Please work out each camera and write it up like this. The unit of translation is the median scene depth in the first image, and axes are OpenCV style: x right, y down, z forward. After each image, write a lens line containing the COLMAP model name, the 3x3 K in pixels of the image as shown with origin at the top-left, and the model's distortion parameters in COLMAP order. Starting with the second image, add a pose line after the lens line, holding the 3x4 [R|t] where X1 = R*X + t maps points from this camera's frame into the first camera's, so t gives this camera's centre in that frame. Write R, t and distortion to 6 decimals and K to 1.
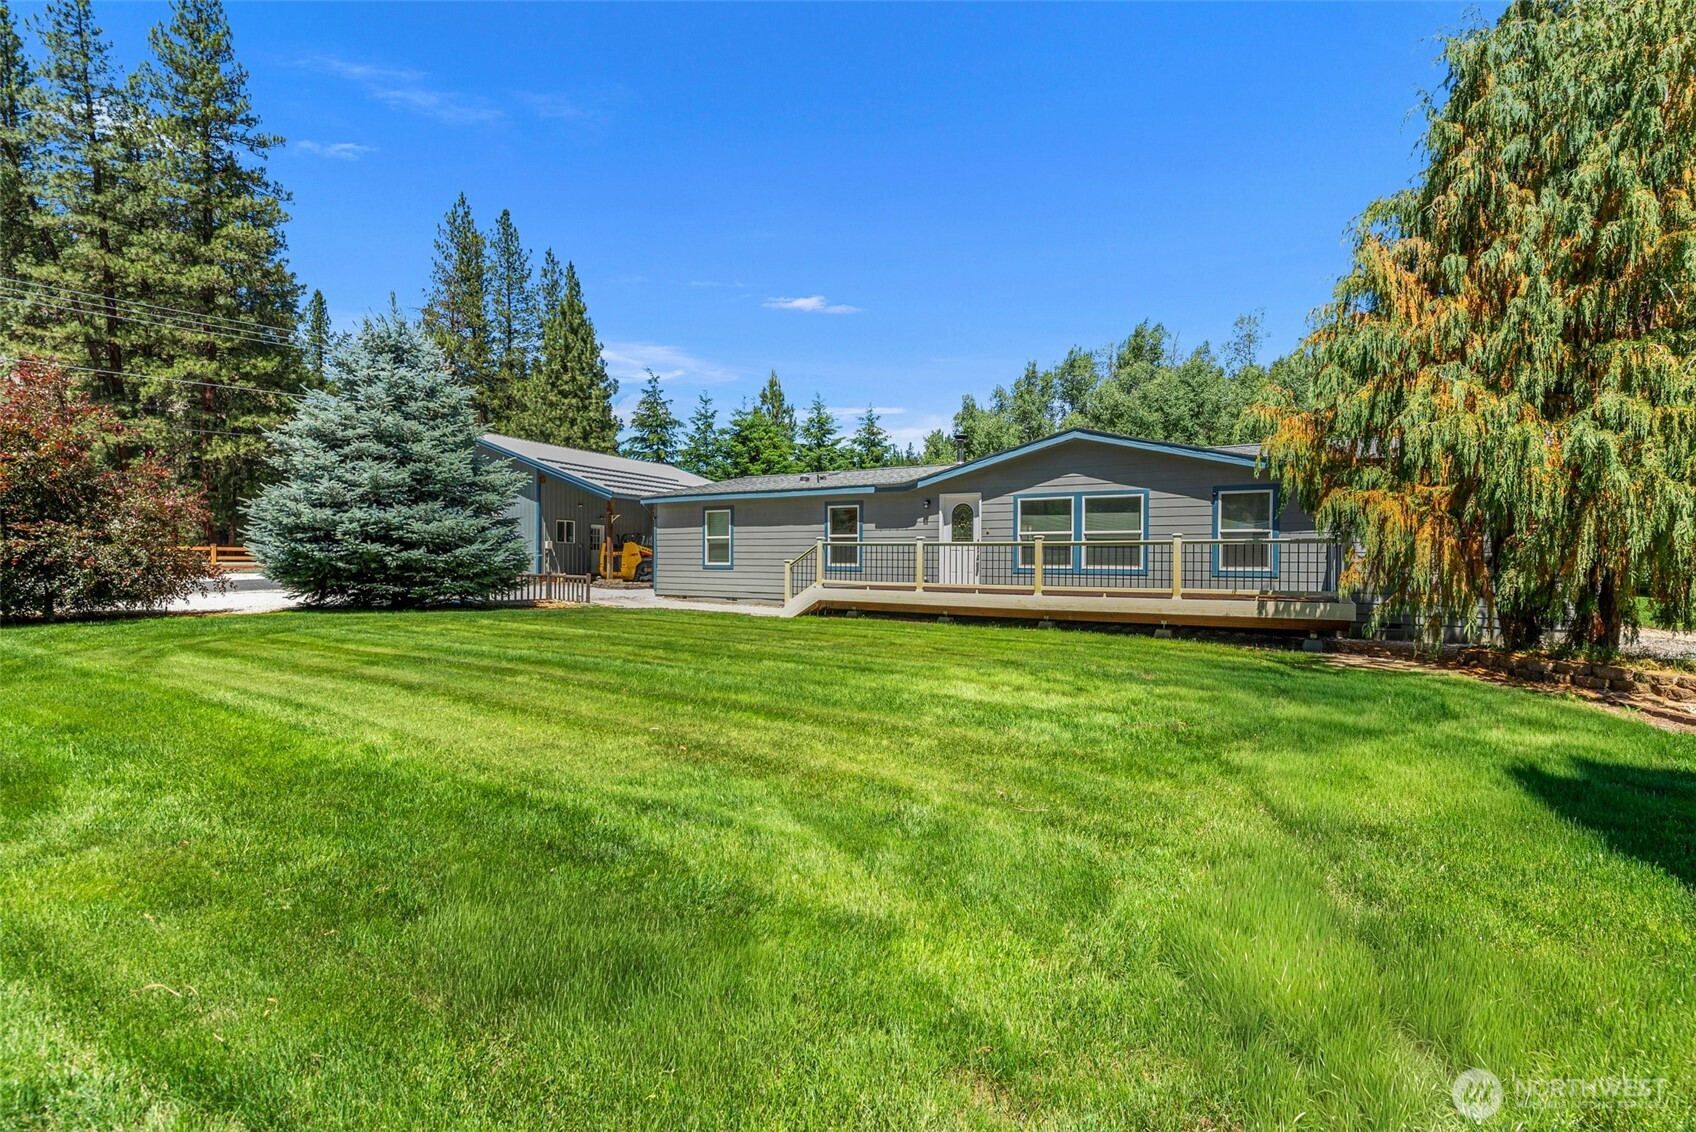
lens RADIAL K [[730.6, 0, 853.5], [0, 730.6, 570.7], [0, 0, 1]] dist [-0.000335, -0.000220]
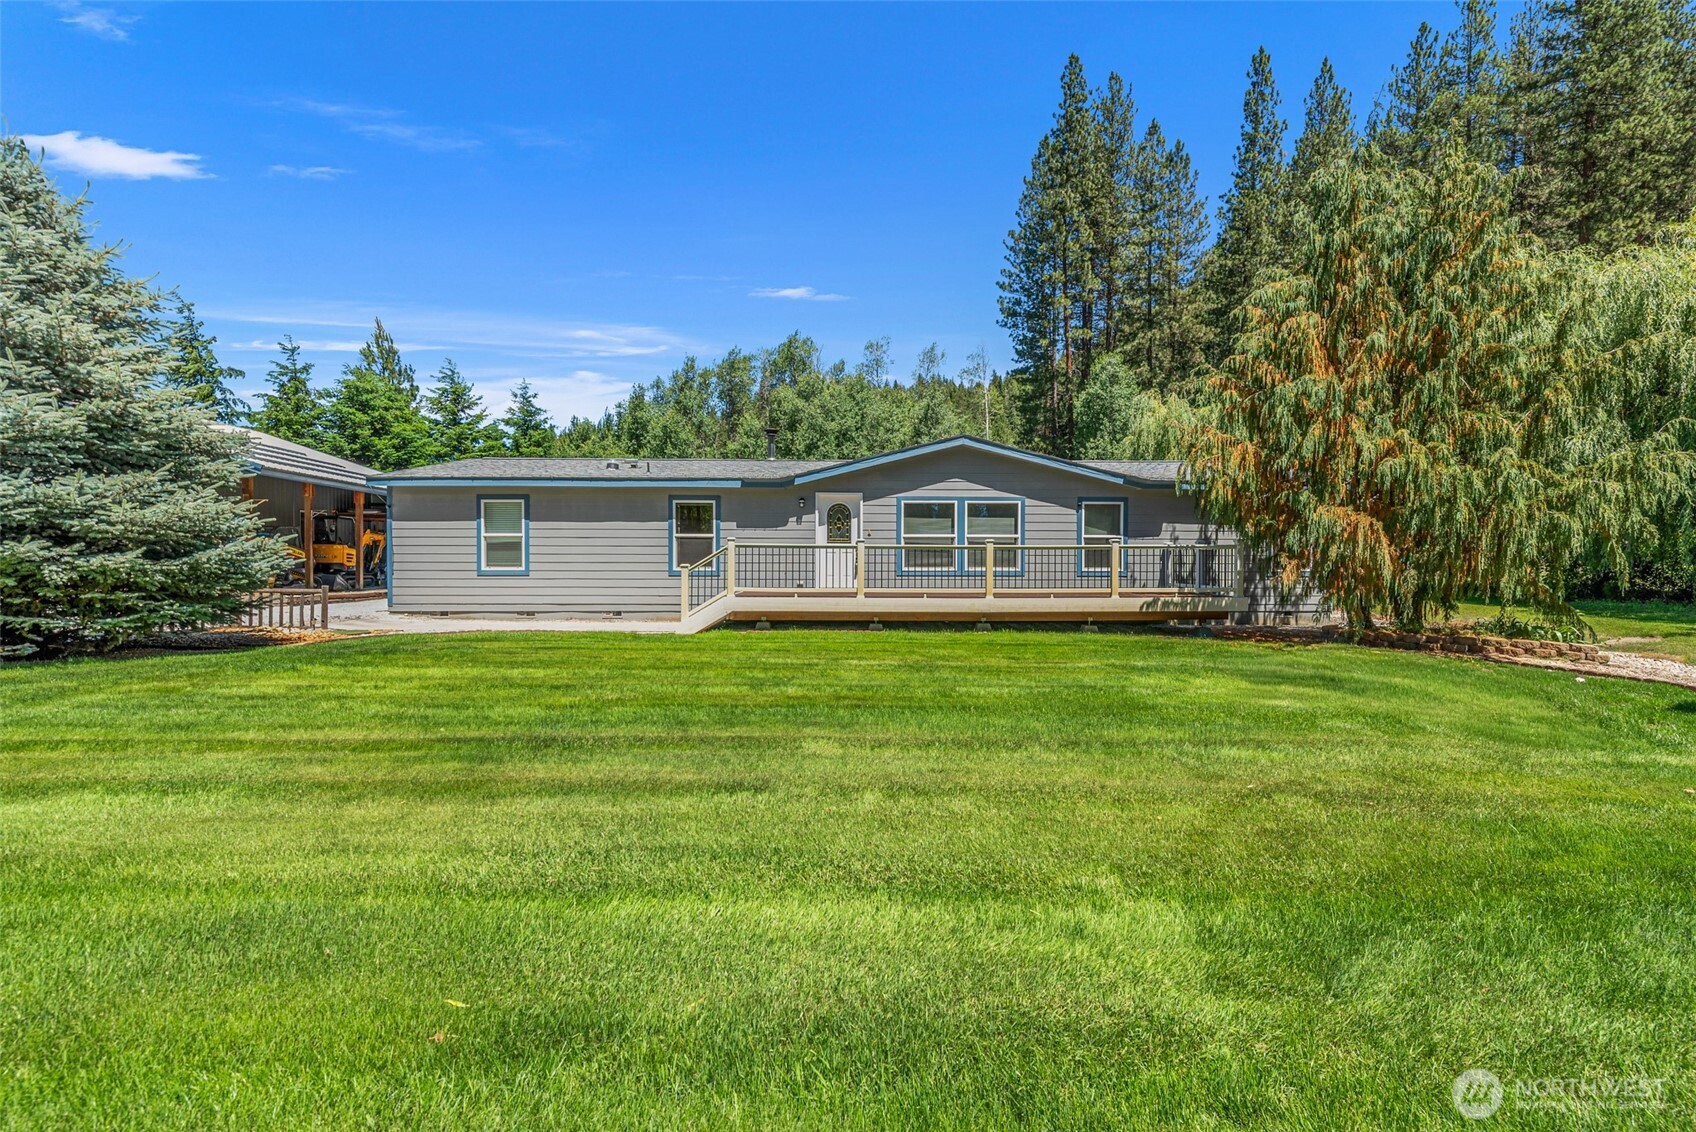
lens RADIAL K [[733.8, 0, 868.5], [0, 733.8, 575.2], [0, 0, 1]] dist [0.000056, -0.000123]
pose [[0.851212, -0.015898, 0.524581, -0.324398], [0.011442, 0.999866, 0.011735, -0.009196], [-0.524697, -0.003986, 0.851280, 0.164916]]
